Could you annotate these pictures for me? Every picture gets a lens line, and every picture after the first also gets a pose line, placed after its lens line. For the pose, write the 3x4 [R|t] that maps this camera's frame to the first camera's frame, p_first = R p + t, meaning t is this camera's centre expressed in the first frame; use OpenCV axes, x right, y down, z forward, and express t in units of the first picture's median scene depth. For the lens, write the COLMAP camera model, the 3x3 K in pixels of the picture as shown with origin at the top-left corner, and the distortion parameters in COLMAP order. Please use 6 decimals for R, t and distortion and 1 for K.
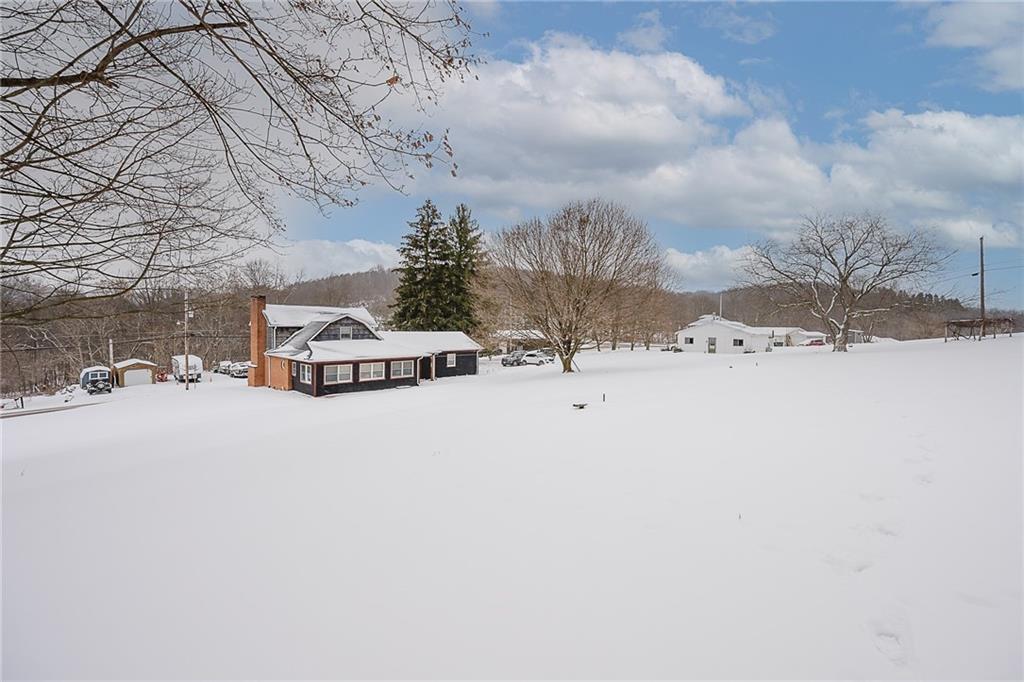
lens RADIAL K [[426.7, 0, 519.8], [0, 426.7, 346.6], [0, 0, 1]] dist [-0.003794, -0.000601]
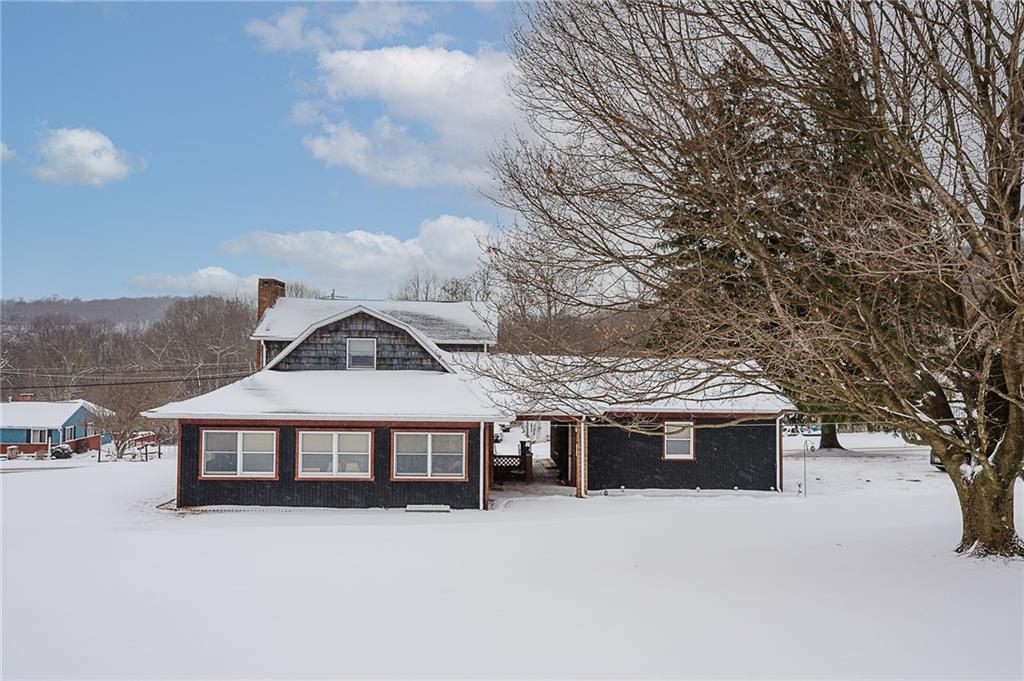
lens RADIAL K [[747.0, 0, 513.4], [0, 747.0, 340.5], [0, 0, 1]] dist [-0.051164, -0.000126]
pose [[0.736579, -0.022615, -0.675973, 0.175104], [-0.039264, 0.996326, -0.076117, 0.003867], [0.675211, 0.082607, 0.732984, 0.570772]]
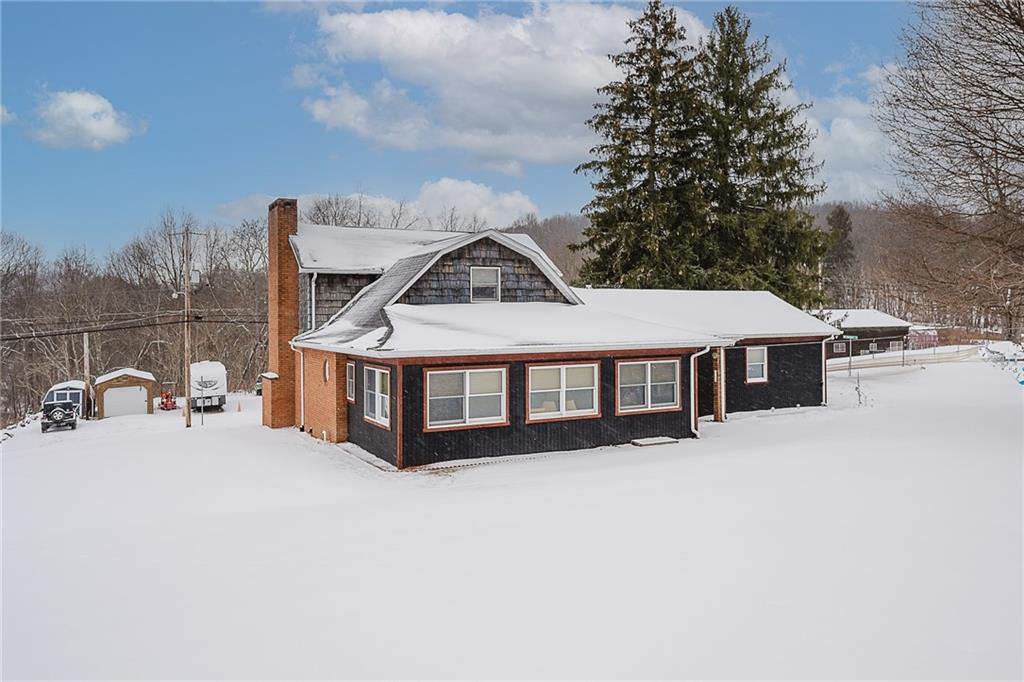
lens RADIAL K [[738.0, 0, 504.4], [0, 738.0, 336.2], [0, 0, 1]] dist [-0.001635, -0.002530]
pose [[0.939245, -0.016926, -0.342829, -0.177500], [0.007458, 0.999554, -0.028915, 0.029699], [0.343166, 0.024602, 0.938953, 0.416747]]
